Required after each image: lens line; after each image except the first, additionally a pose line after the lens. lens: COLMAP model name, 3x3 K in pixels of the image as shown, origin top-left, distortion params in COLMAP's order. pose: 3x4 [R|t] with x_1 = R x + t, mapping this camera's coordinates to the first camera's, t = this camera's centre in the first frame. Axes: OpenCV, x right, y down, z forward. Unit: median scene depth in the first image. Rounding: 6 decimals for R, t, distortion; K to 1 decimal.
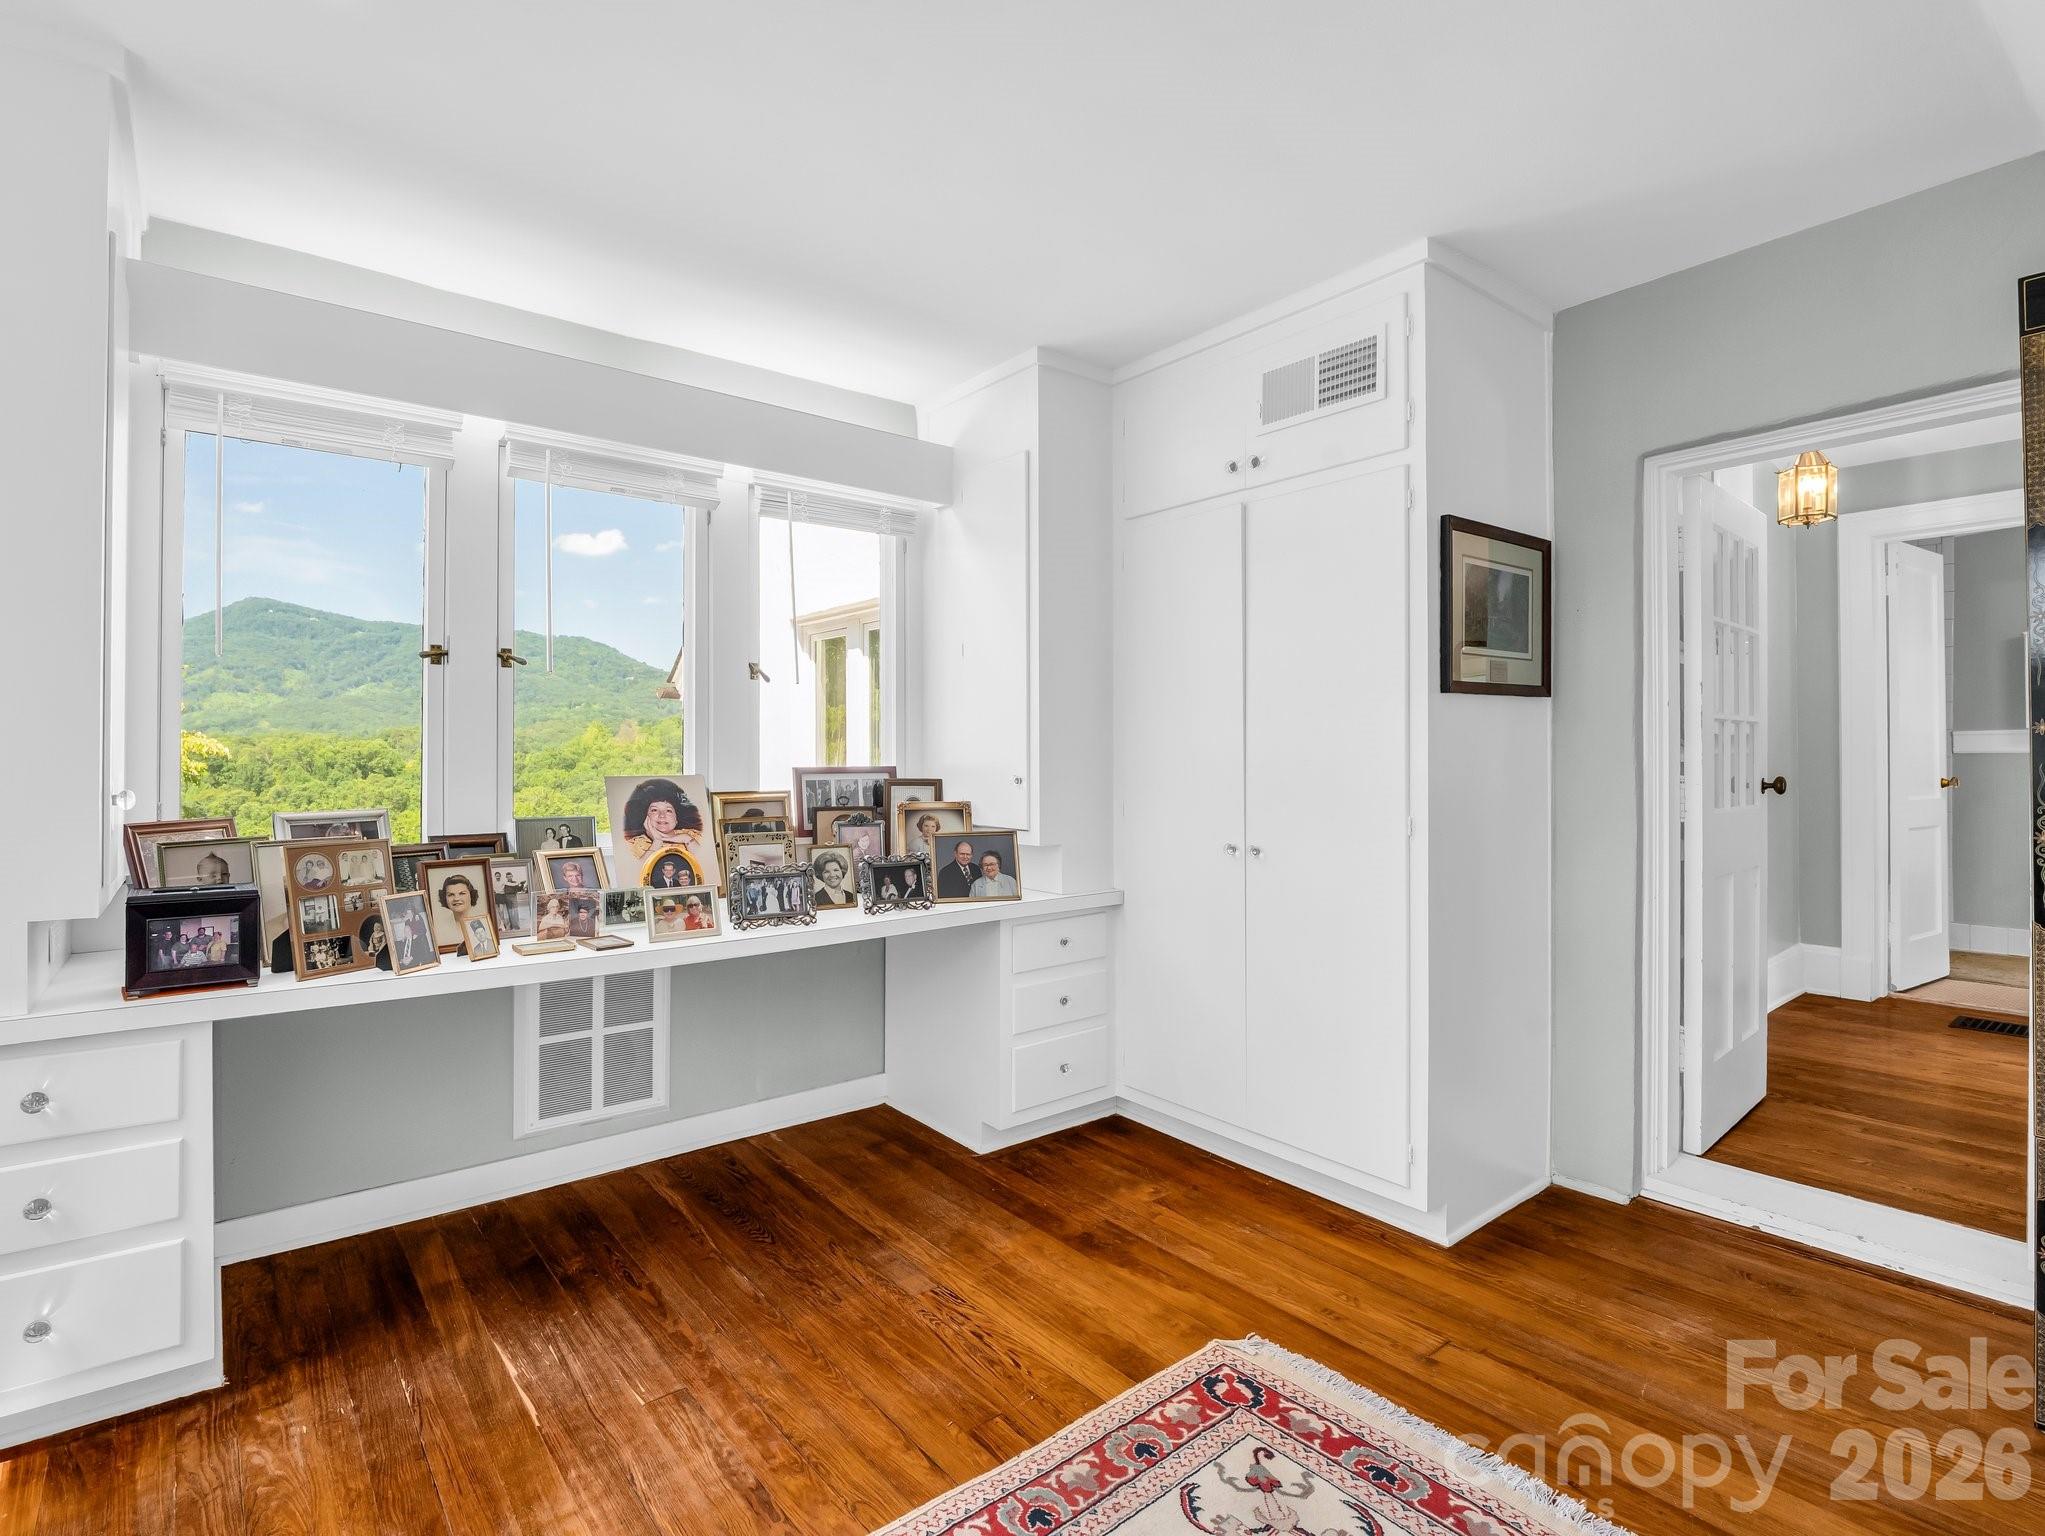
lens RADIAL K [[1004.0, 0, 1022.9], [0, 1004.0, 760.2], [0, 0, 1]] dist [-0.022296, -0.000163]
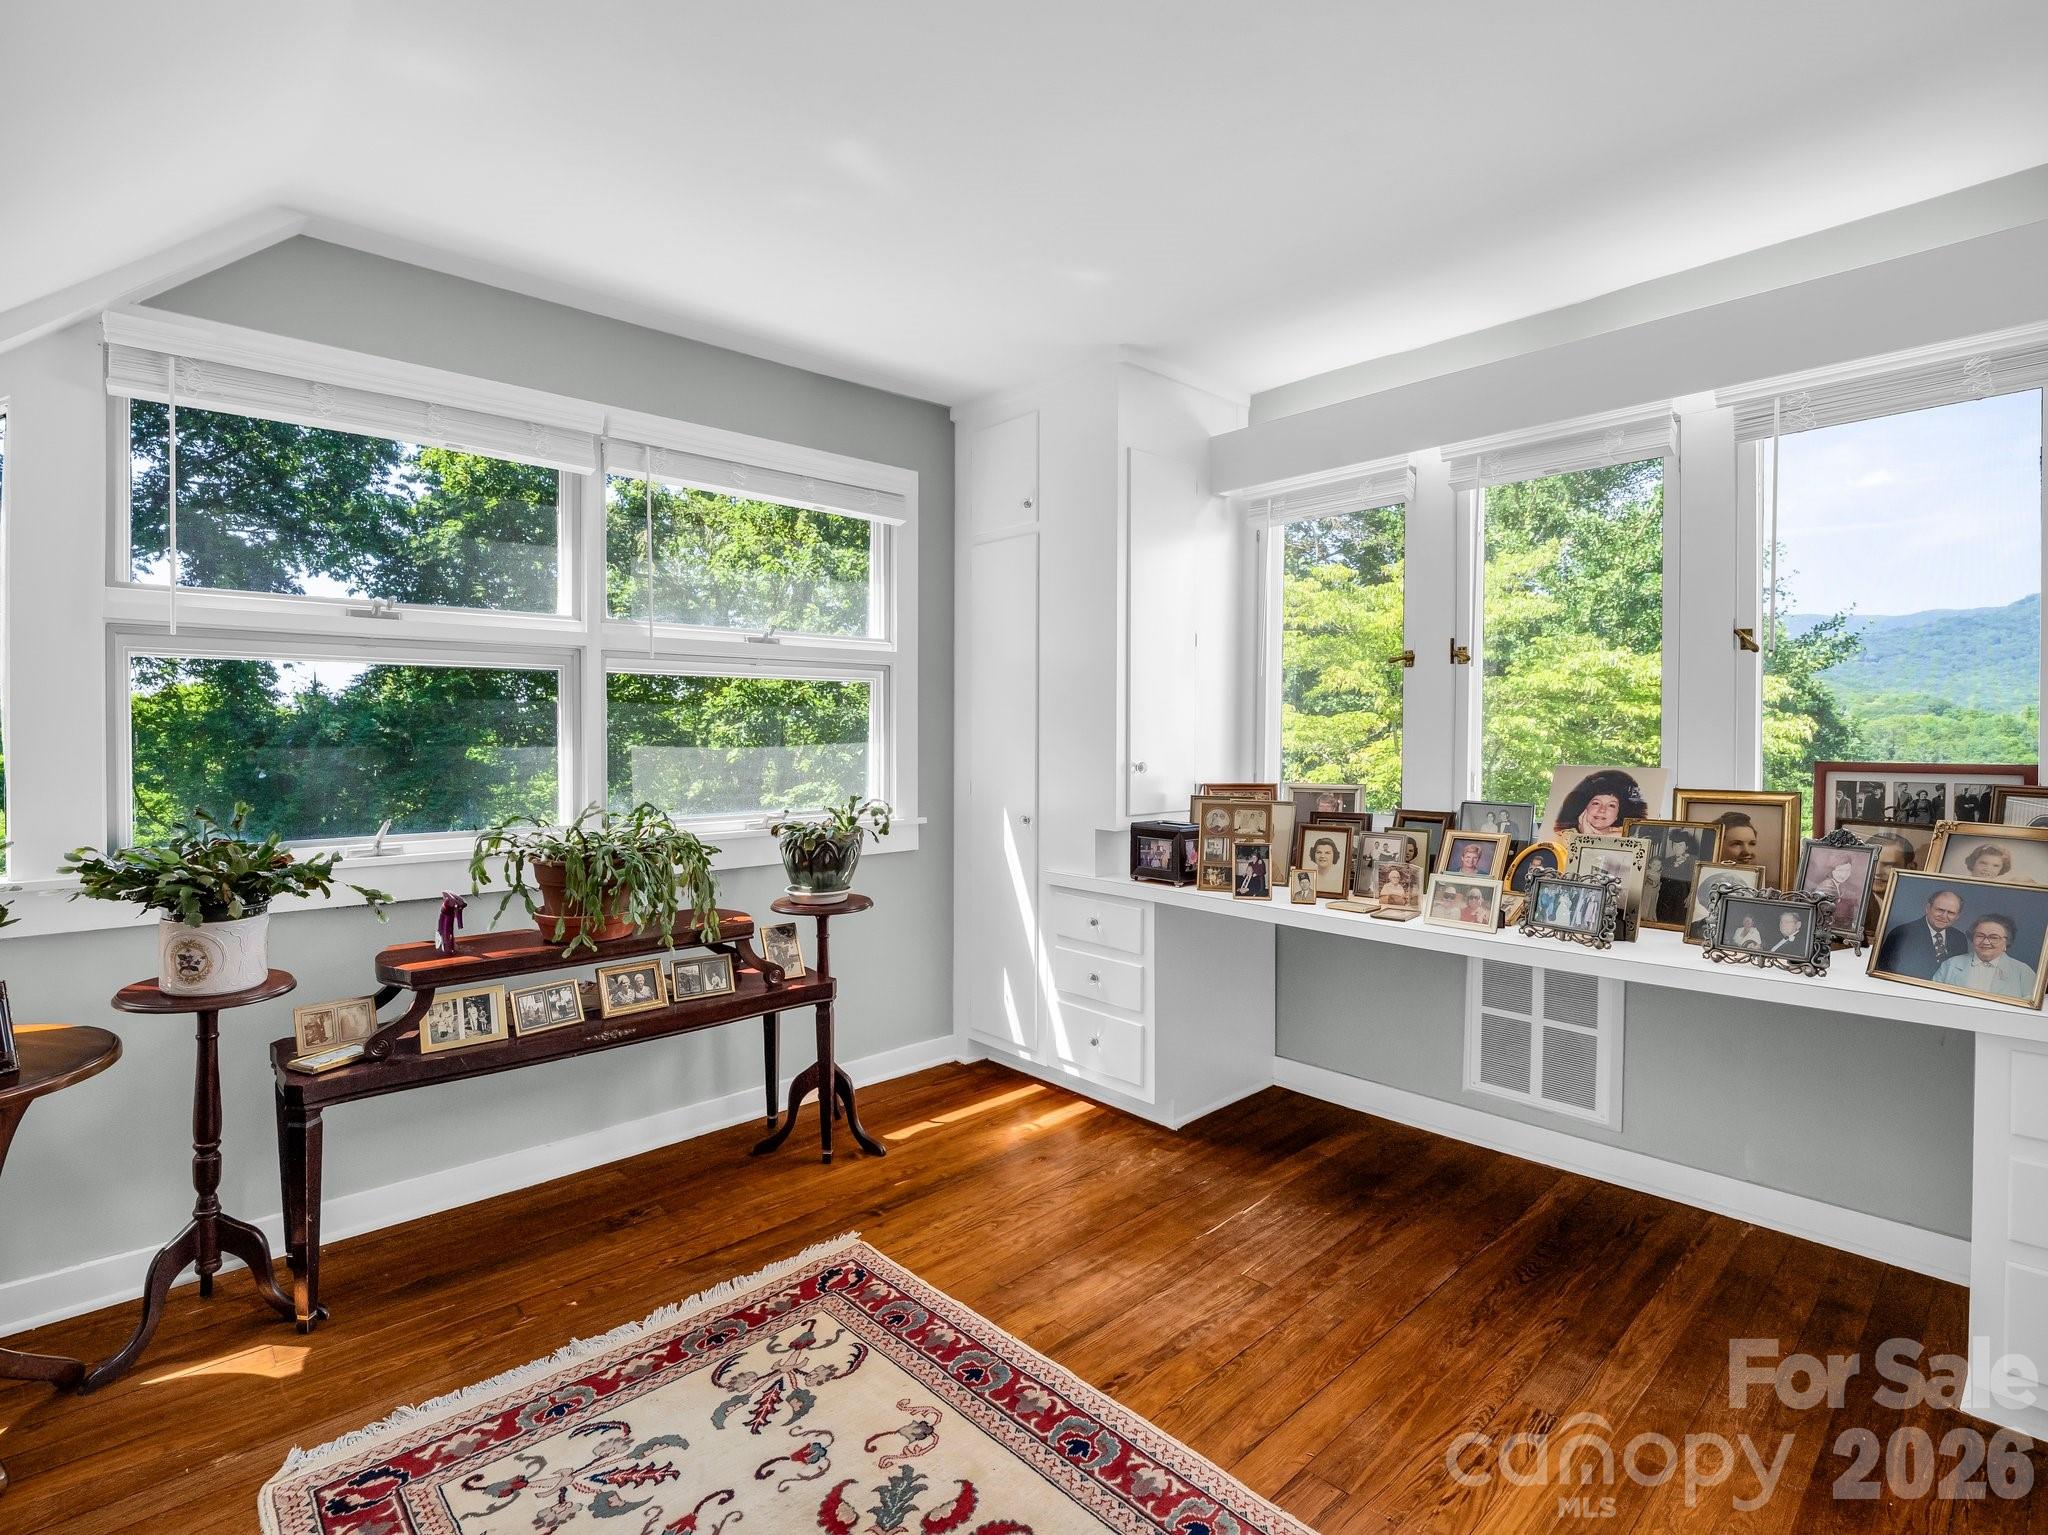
lens RADIAL K [[1005.5, 0, 1033.0], [0, 1005.5, 759.0], [0, 0, 1]] dist [-0.022296, -0.000163]
pose [[0.068801, 0.025486, -0.997305, 0.594755], [-0.006514, 0.999664, 0.025097, -0.012909], [0.997609, 0.004770, 0.068943, 0.475230]]
